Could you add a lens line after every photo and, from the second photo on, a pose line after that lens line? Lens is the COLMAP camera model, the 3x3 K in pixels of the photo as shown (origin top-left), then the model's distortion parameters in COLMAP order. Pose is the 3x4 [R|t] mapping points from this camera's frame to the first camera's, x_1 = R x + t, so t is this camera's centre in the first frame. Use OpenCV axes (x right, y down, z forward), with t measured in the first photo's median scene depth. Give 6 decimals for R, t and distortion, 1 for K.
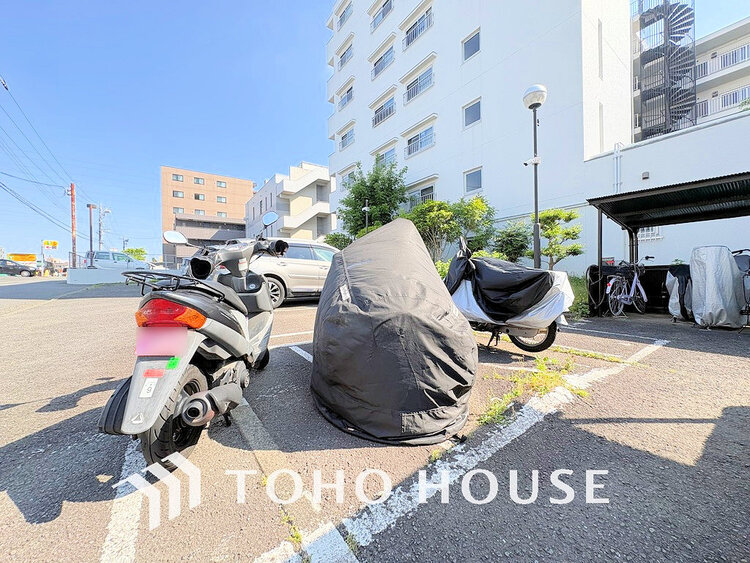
lens RADIAL K [[296.3, 0, 375.0], [0, 296.3, 281.5], [0, 0, 1]] dist [0.001591, 0.000481]
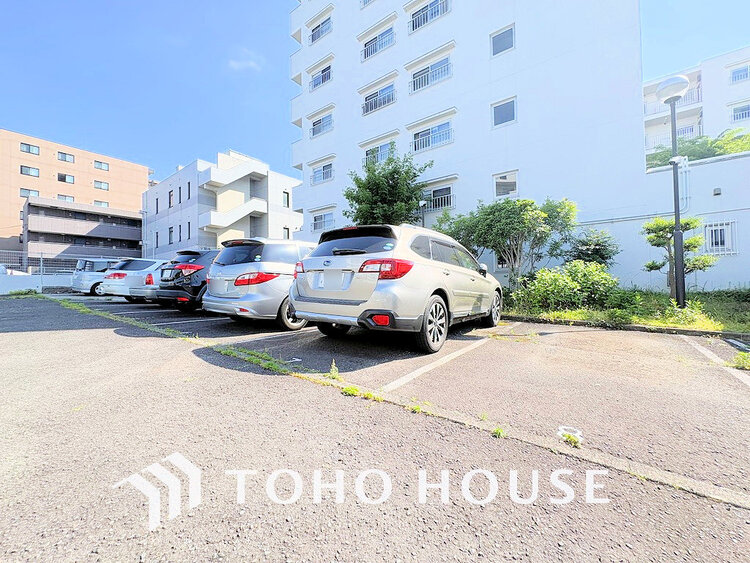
lens RADIAL K [[296.3, 0, 375.0], [0, 296.3, 281.5], [0, 0, 1]] dist [0.001591, 0.000481]
pose [[0.953077, 0.009920, 0.302566, -0.122850], [-0.000714, 0.999534, -0.030520, -0.004208], [-0.302727, 0.028872, 0.952640, 0.094867]]
